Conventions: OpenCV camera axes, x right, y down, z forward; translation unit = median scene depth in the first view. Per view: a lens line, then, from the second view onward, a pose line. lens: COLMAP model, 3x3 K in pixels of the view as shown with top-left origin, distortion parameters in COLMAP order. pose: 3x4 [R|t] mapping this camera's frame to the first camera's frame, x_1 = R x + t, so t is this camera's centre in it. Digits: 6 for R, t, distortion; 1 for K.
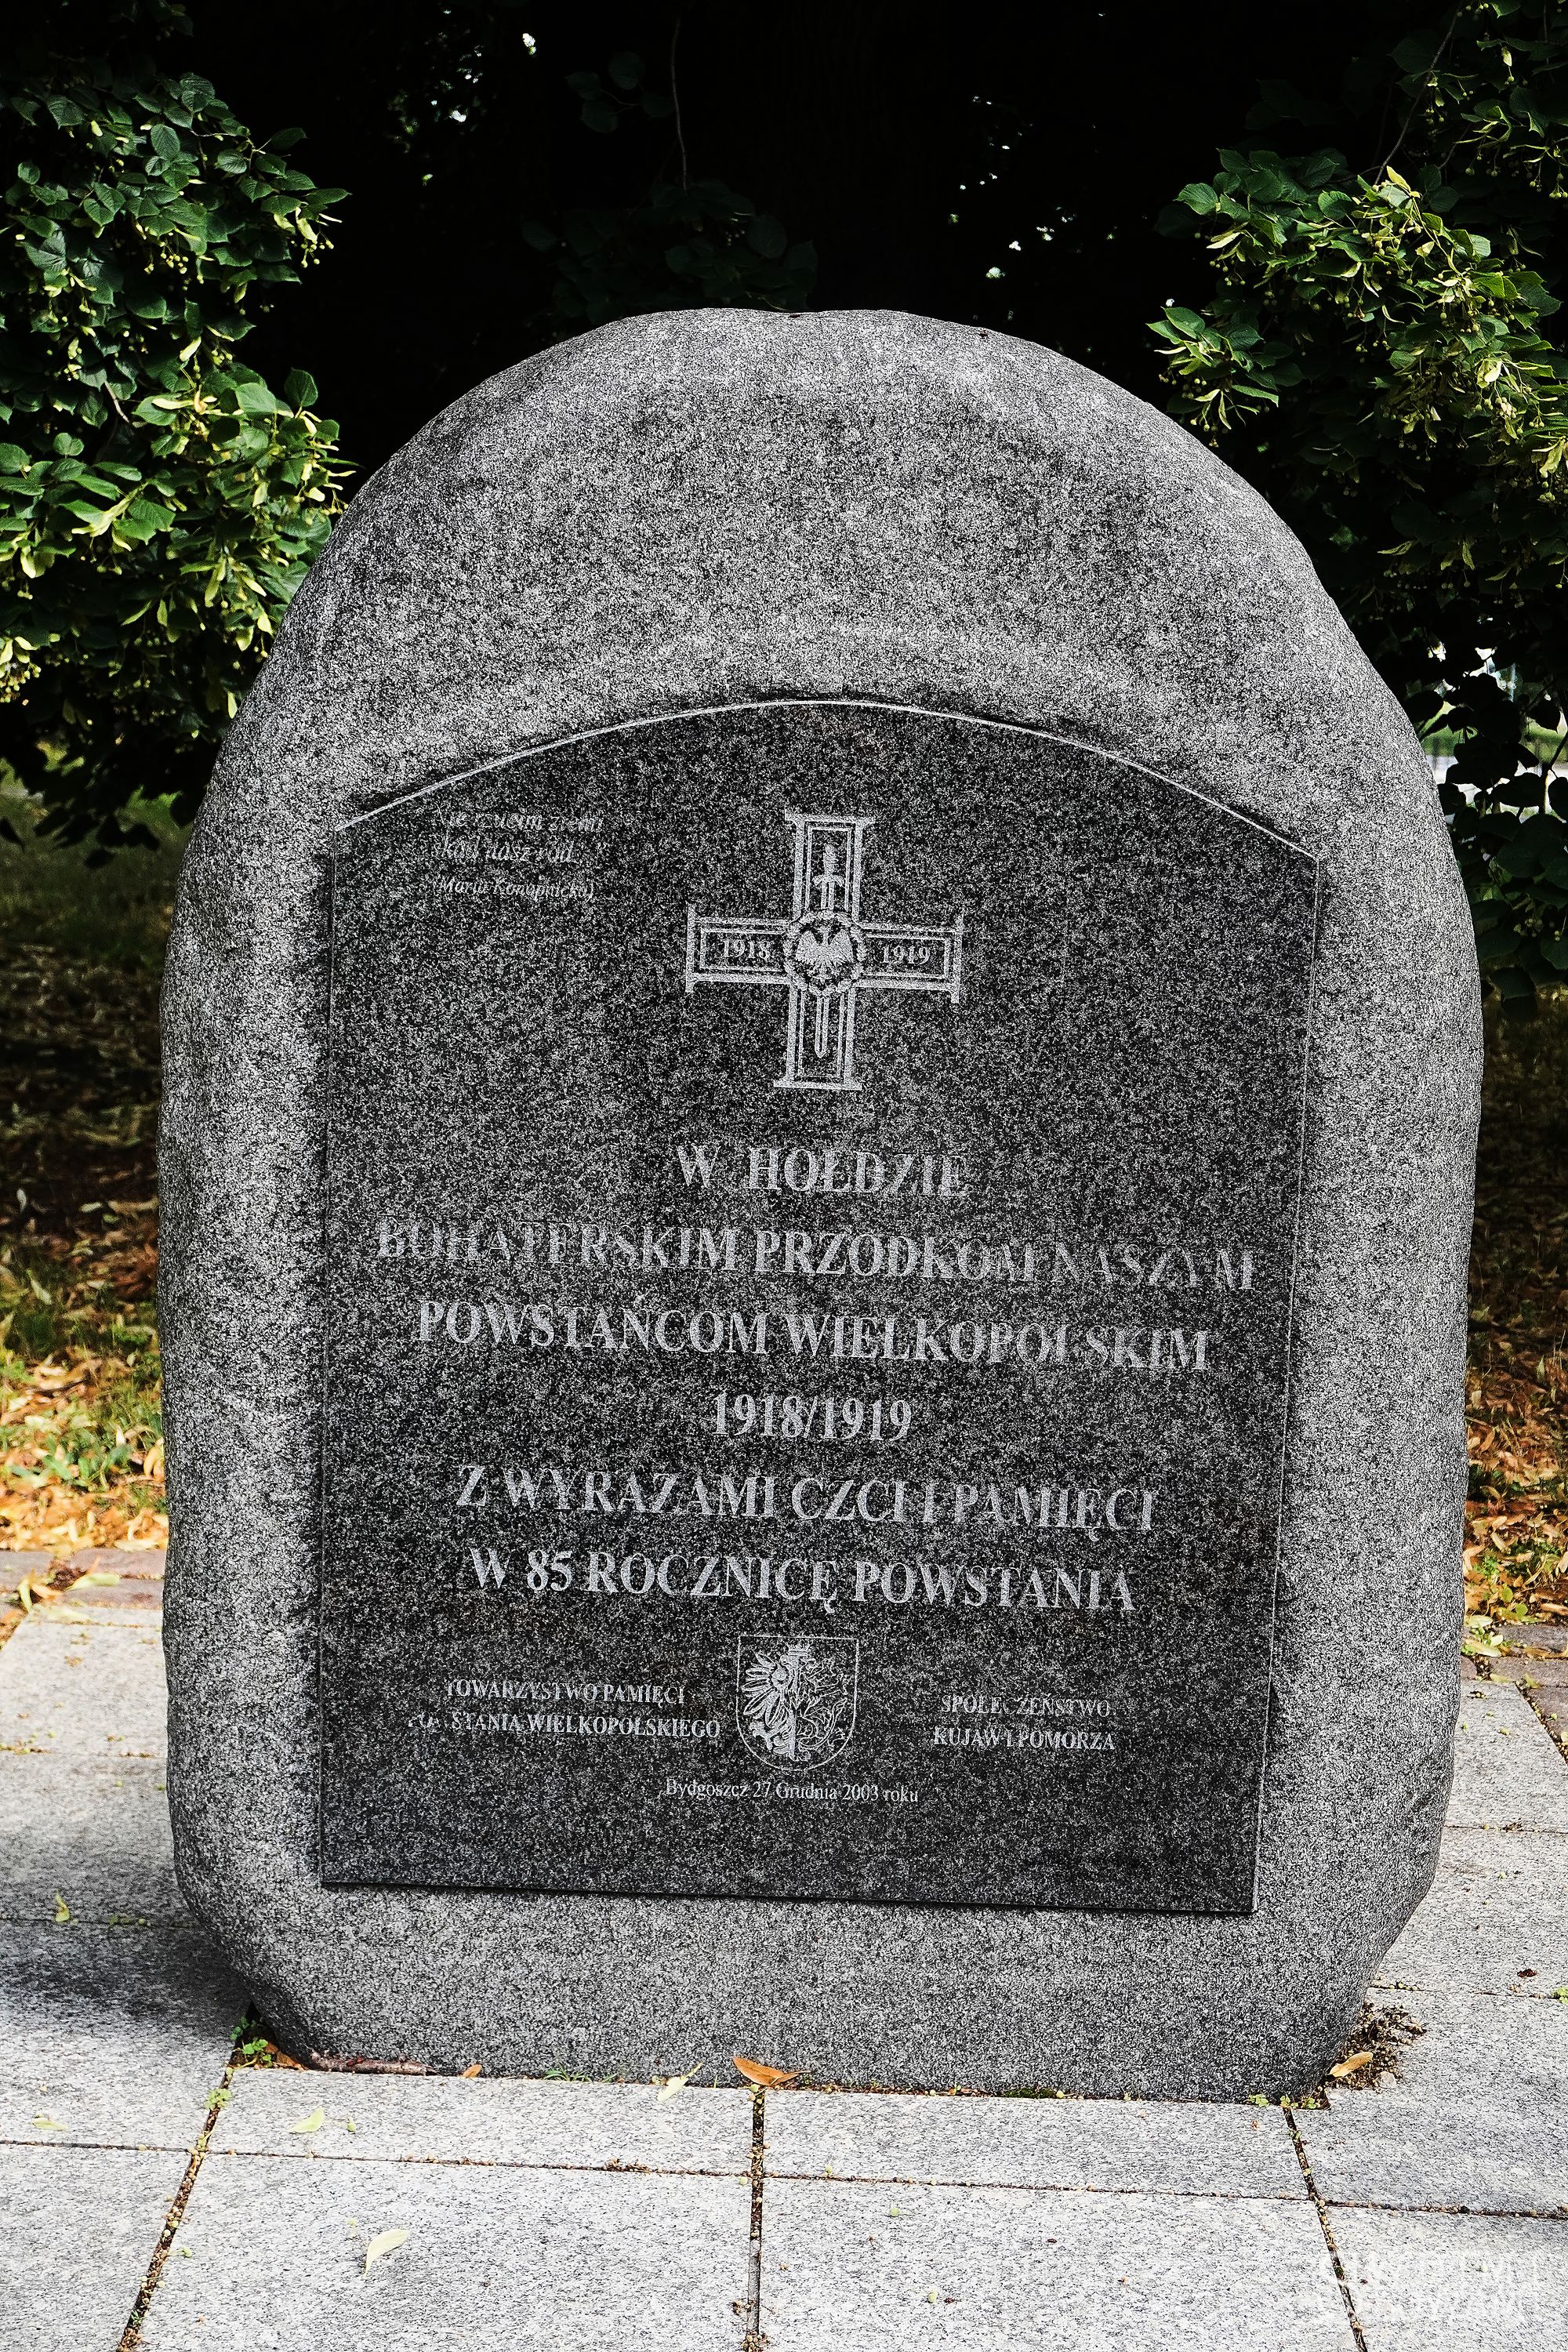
lens RADIAL K [[3441.3, 0, 783.6], [0, 3441.3, 1177.2], [0, 0, 1]] dist [0.038499, 0.000000]
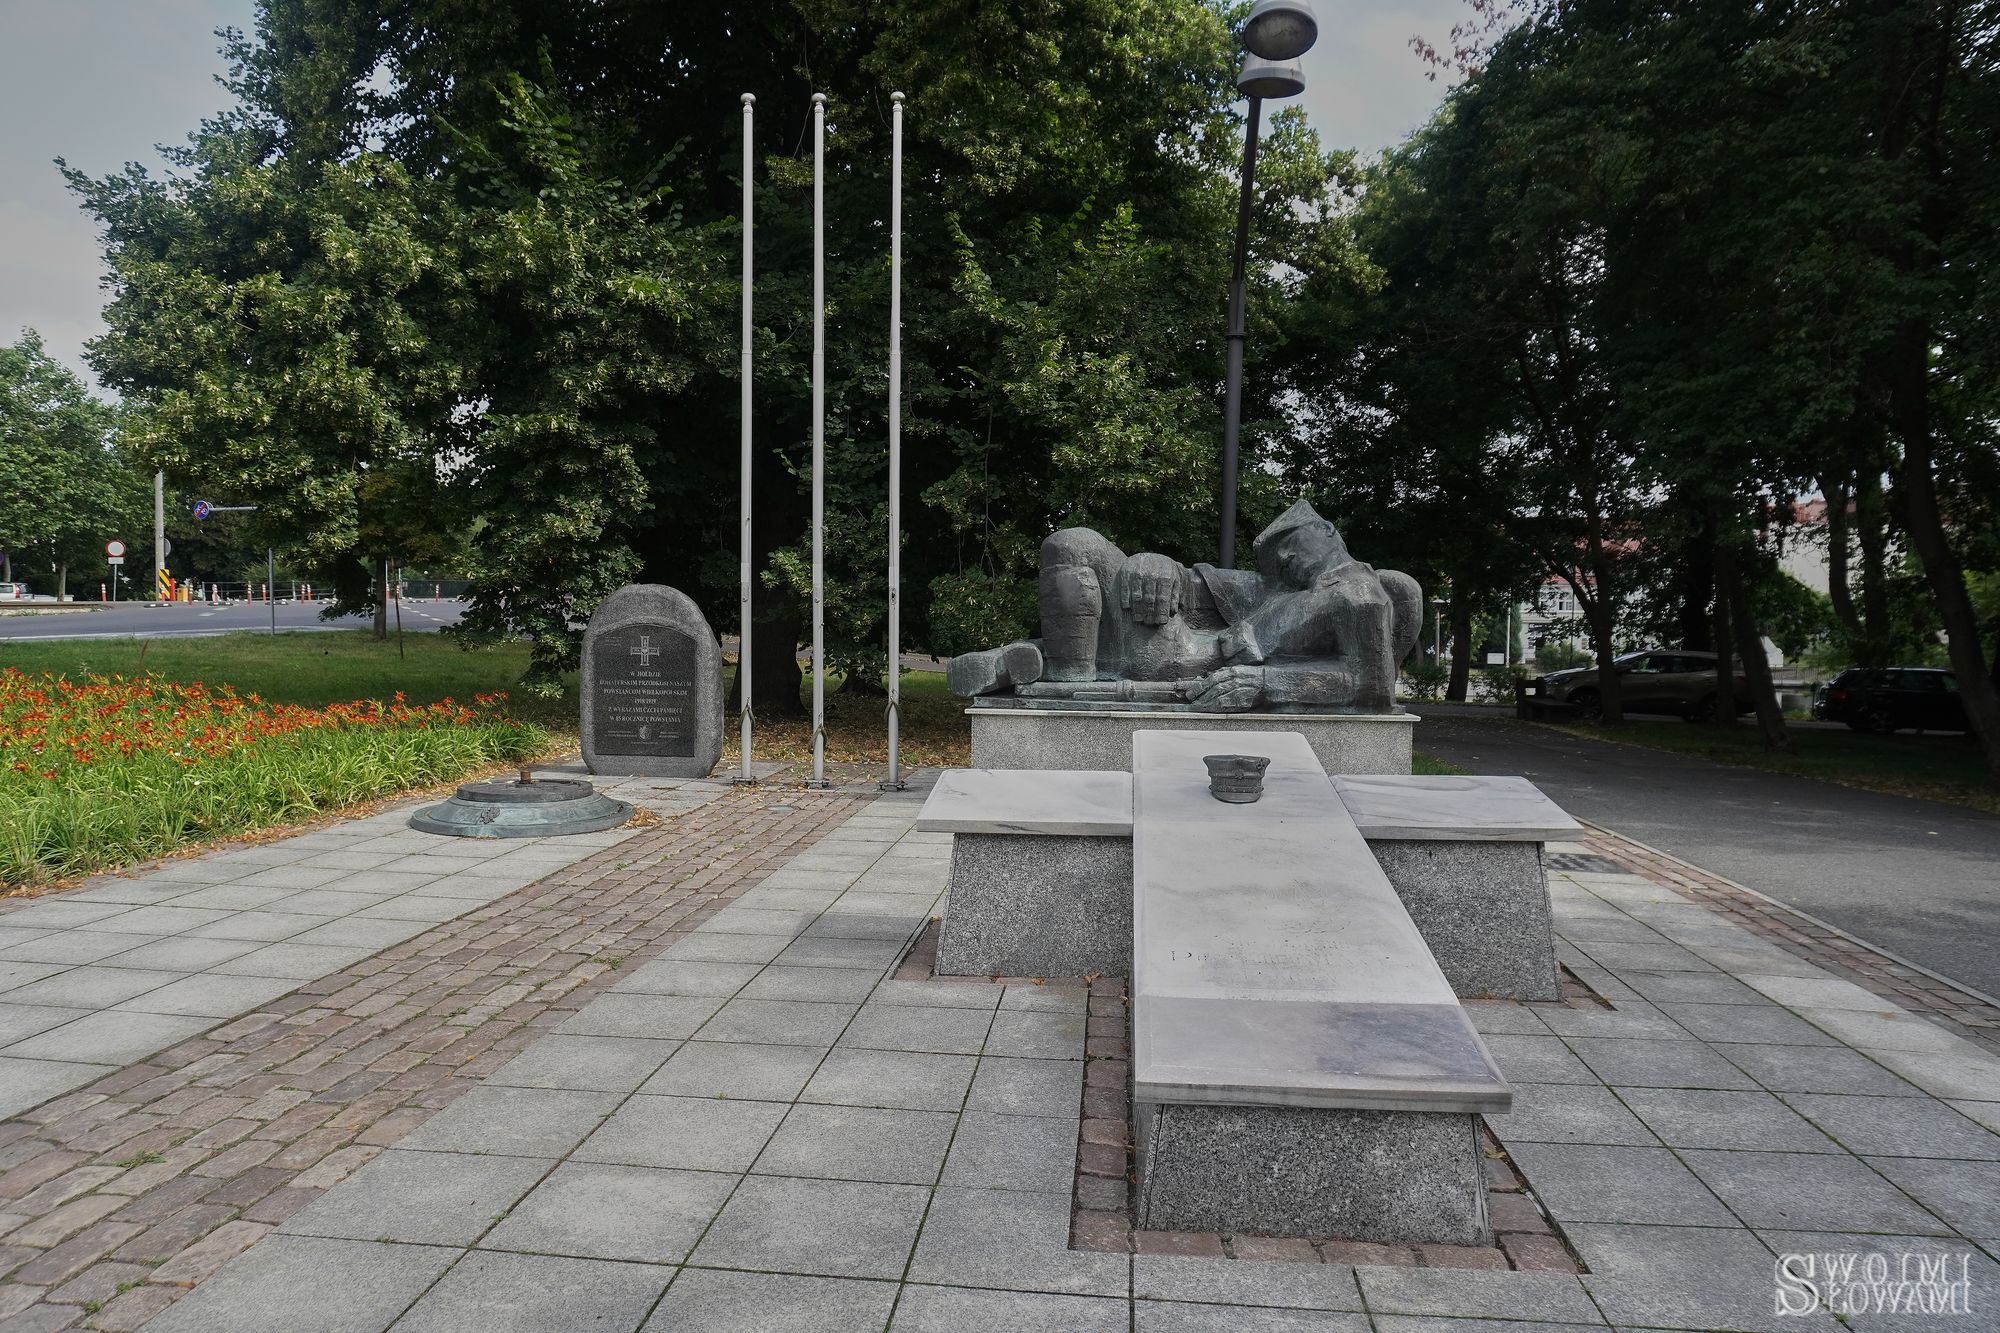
lens RADIAL K [[1368.8, 0, 998.9], [0, 1368.8, 665.6], [0, 0, 1]] dist [0.000024, -0.000008]
pose [[0.995454, -0.019248, -0.093281, 1.304546], [0.006213, 0.990405, -0.138055, 0.491600], [0.095043, 0.136848, 0.986022, -2.563740]]
